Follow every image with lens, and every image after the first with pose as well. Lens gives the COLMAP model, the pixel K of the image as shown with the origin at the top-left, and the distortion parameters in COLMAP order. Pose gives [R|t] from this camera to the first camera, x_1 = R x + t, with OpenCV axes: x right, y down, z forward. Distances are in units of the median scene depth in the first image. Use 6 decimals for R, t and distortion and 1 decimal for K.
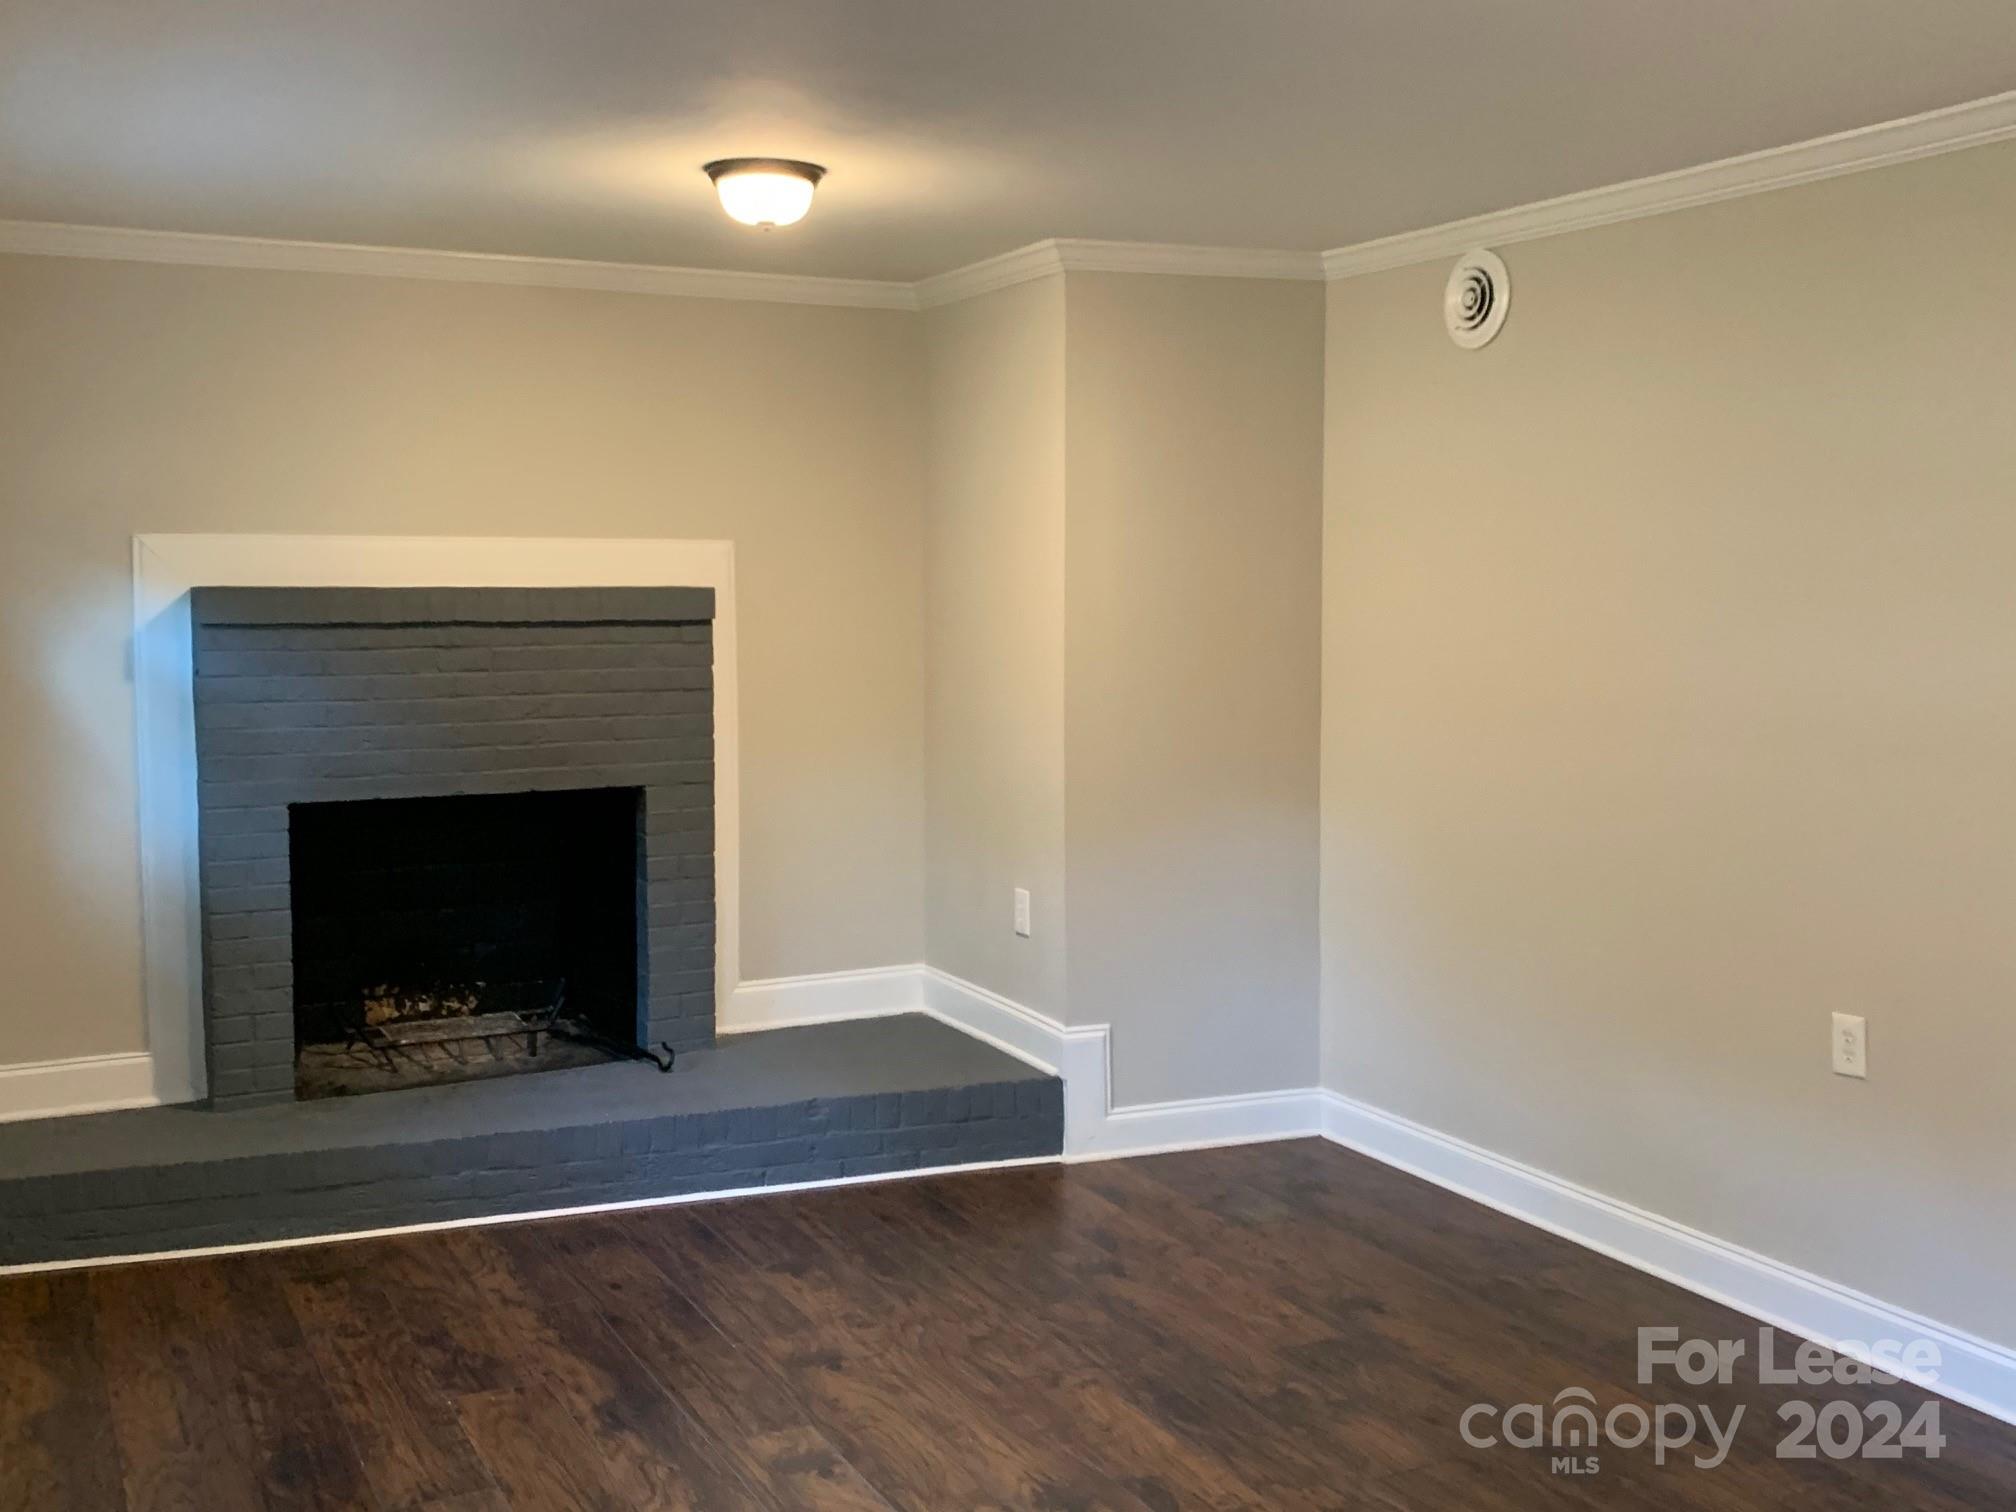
lens RADIAL K [[2007.4, 0, 1070.9], [0, 2007.4, 753.0], [0, 0, 1]] dist [0.161971, -0.234392]
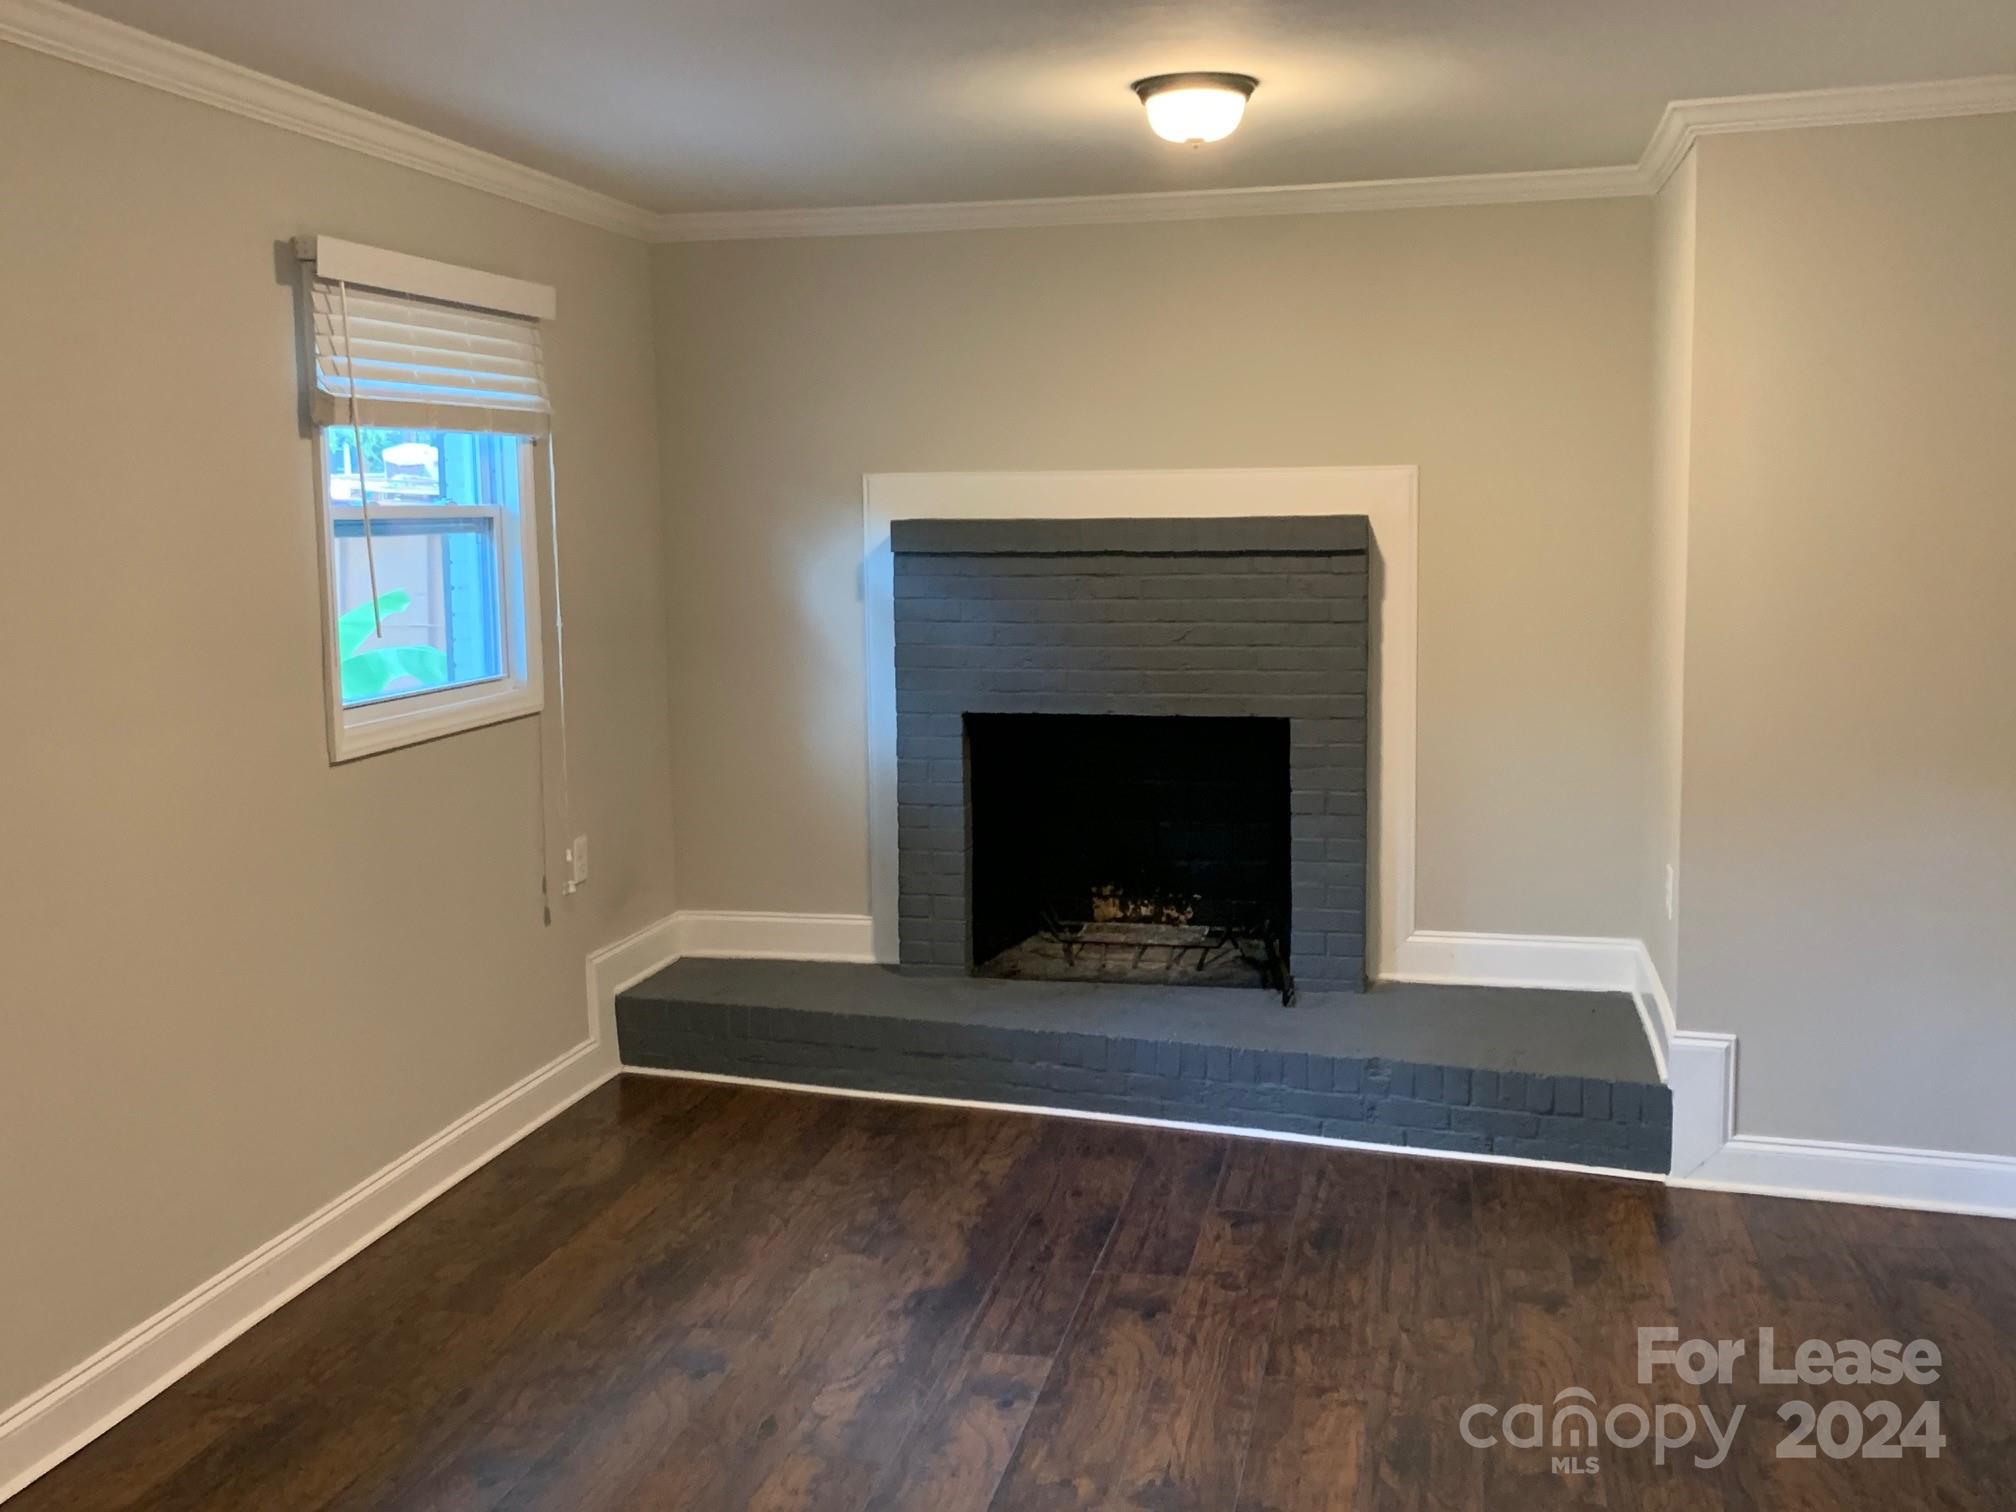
lens RADIAL K [[2056.6, 0, 1009.4], [0, 2056.6, 726.2], [0, 0, 1]] dist [0.310494, -0.754796]
pose [[0.781520, 0.065622, -0.620420, 0.340824], [-0.049514, 0.997840, 0.043170, -0.017951], [0.621913, -0.003019, 0.783081, 0.126967]]
